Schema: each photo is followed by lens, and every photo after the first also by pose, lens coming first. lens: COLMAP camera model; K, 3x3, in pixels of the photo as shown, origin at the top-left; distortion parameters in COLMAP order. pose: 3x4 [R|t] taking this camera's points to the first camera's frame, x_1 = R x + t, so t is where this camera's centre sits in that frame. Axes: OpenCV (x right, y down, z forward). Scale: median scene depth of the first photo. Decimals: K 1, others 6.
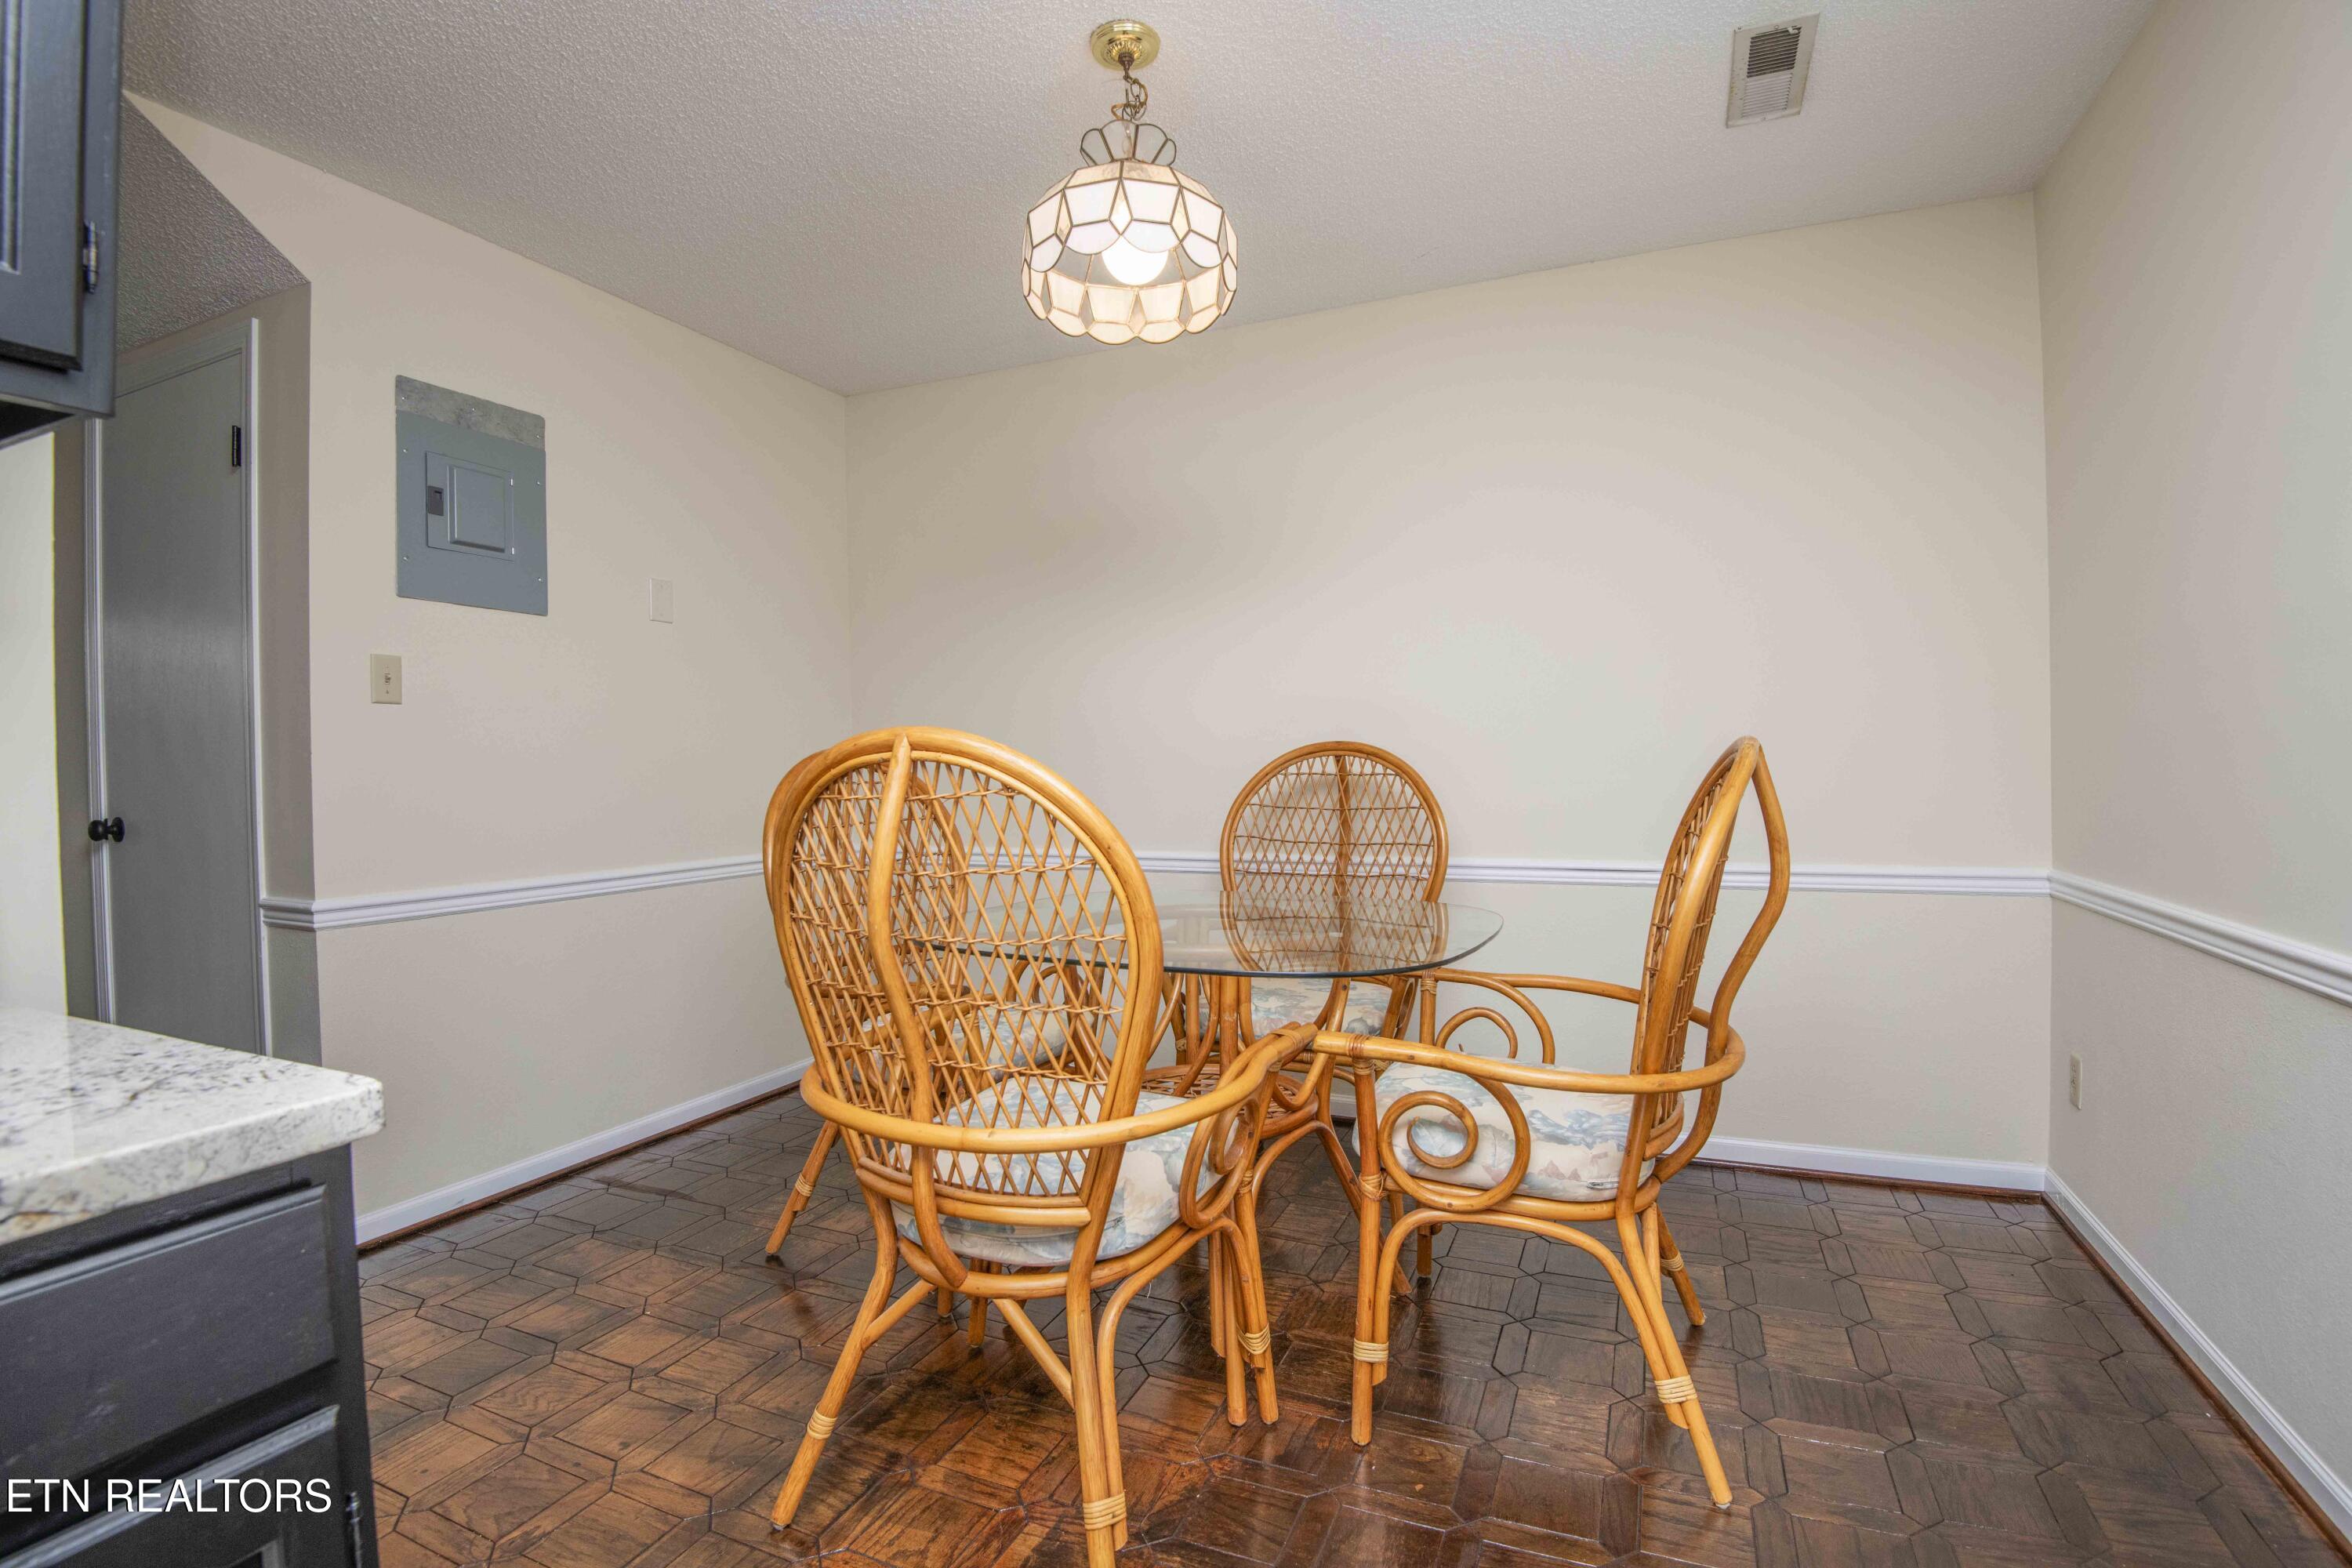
lens RADIAL K [[1091.1, 0, 1182.6], [0, 1091.1, 784.2], [0, 0, 1]] dist [-0.001643, -0.016886]
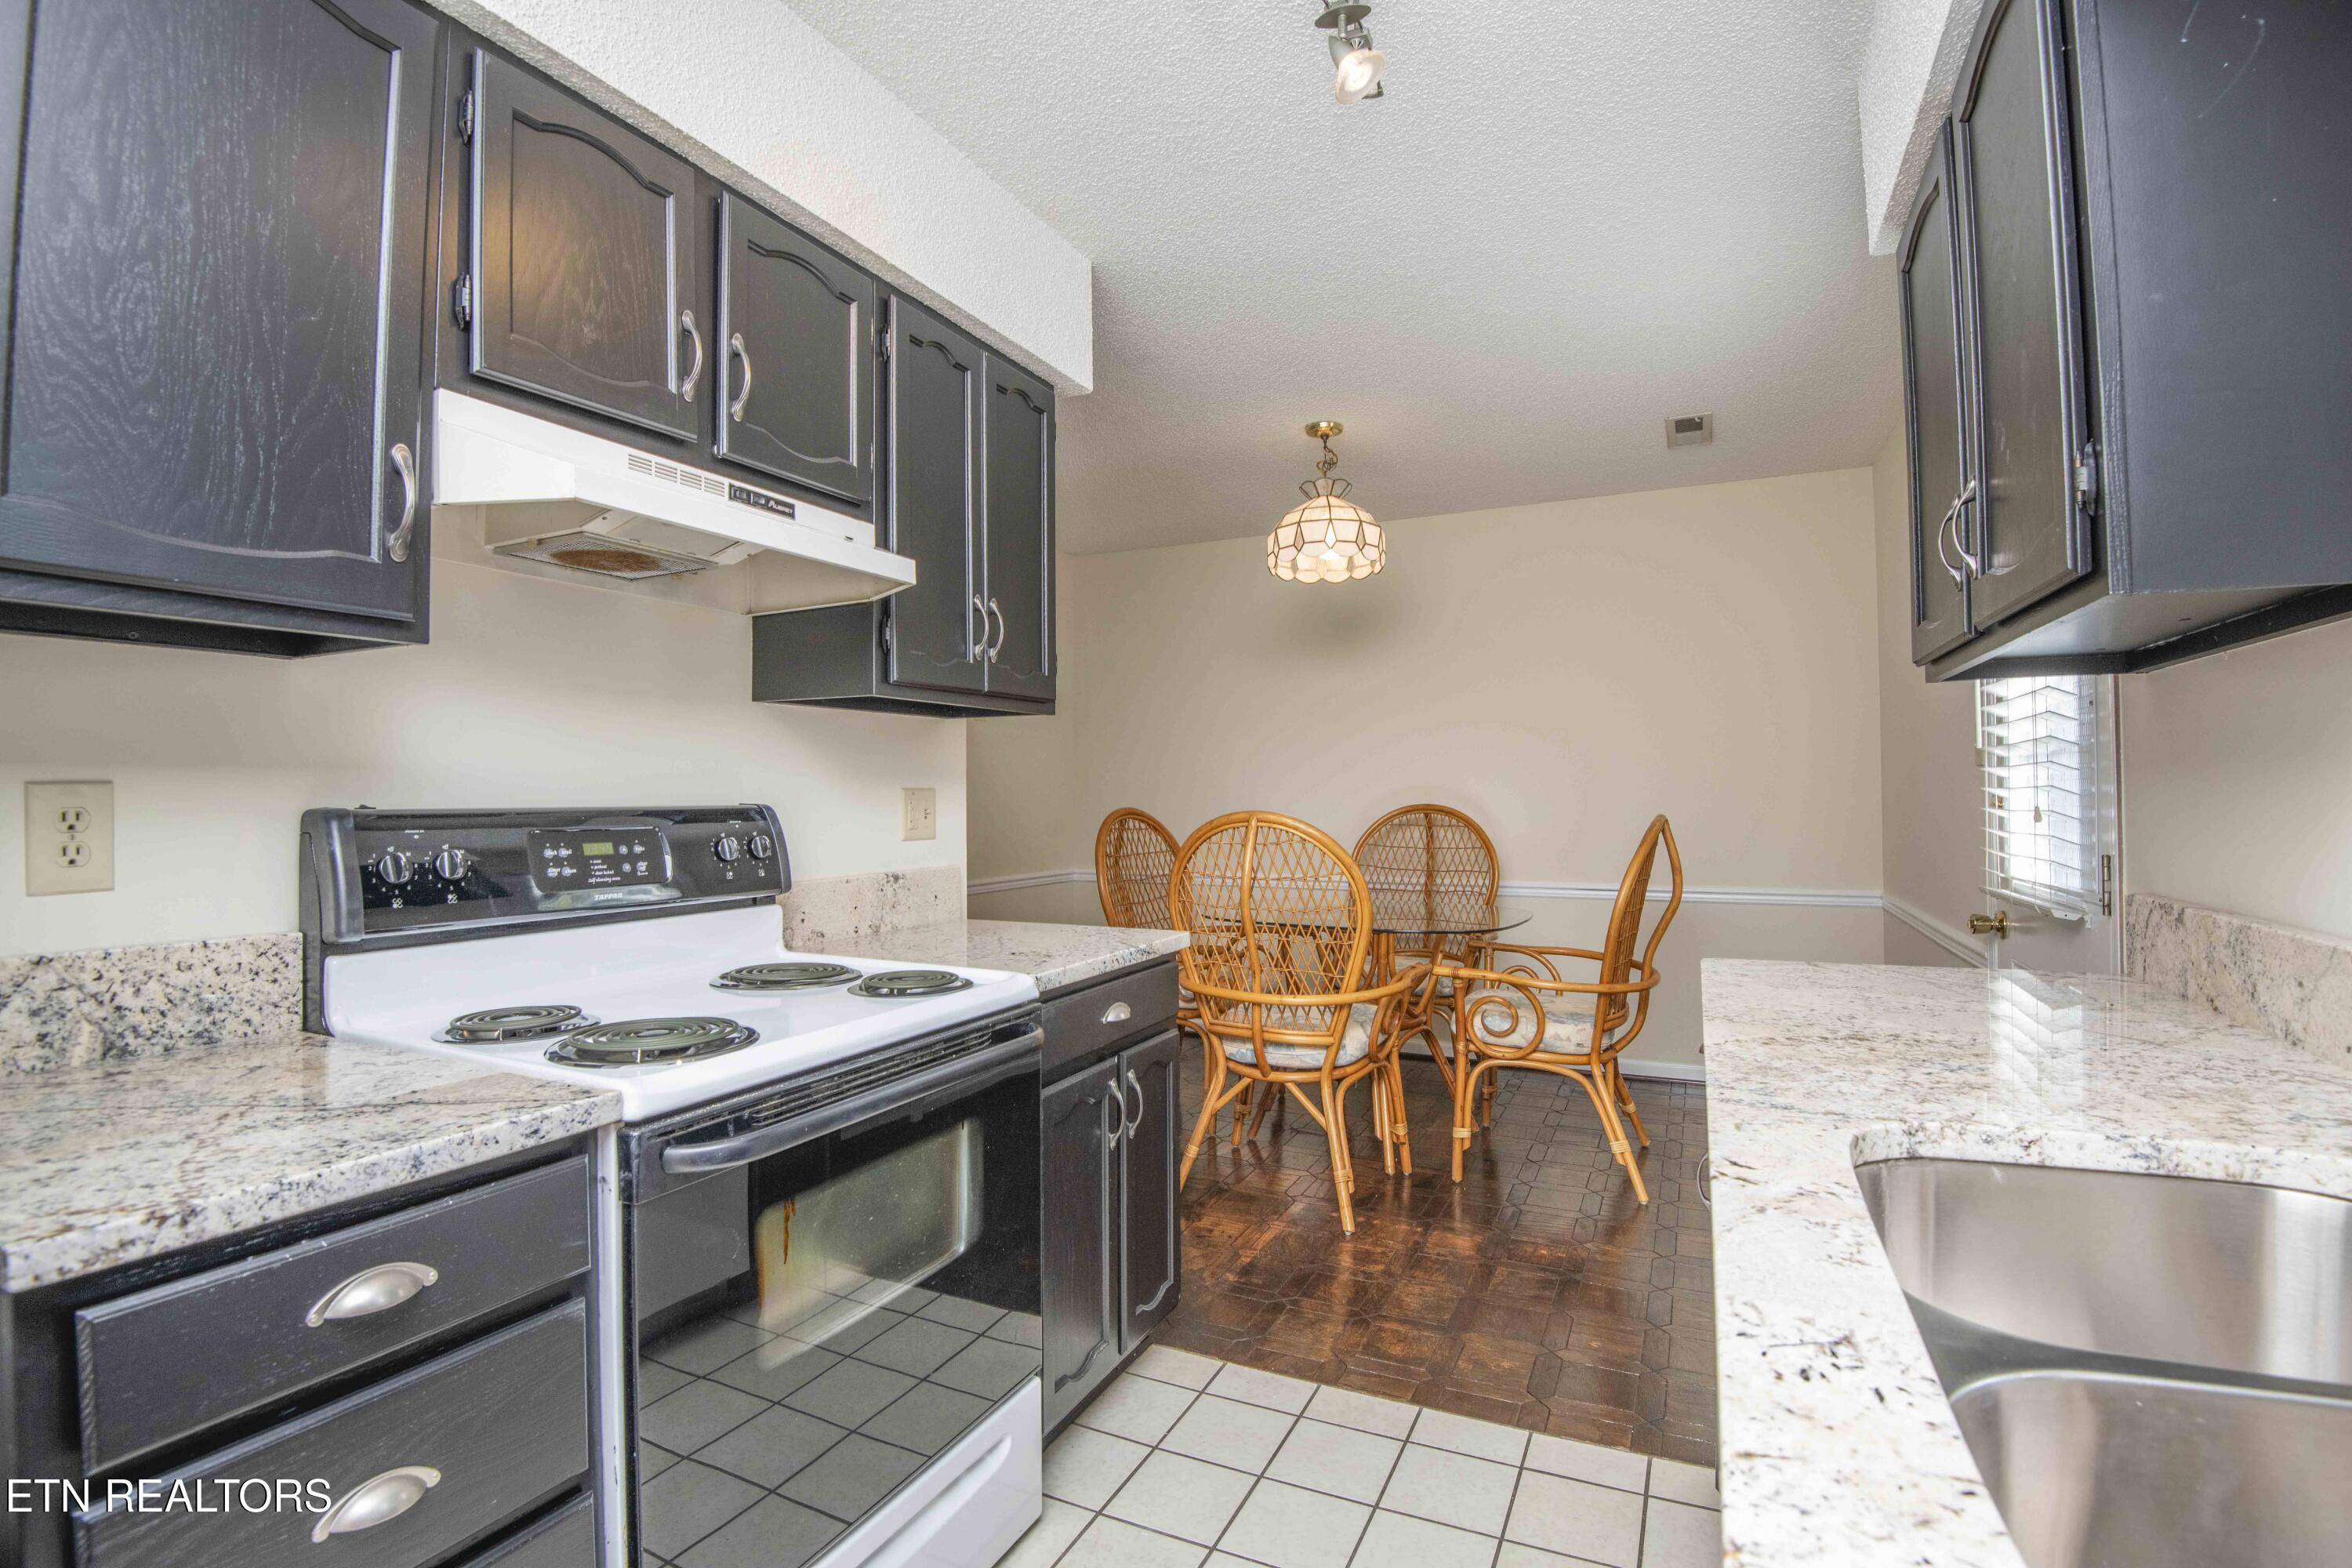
lens RADIAL K [[1087.4, 0, 1176.0], [0, 1087.4, 784.0], [0, 0, 1]] dist [-0.000507, 0.000046]
pose [[0.999151, 0.009631, -0.040045, -0.254936], [-0.010693, 0.999595, -0.026383, -0.039299], [0.039775, 0.026789, 0.998849, -0.935616]]
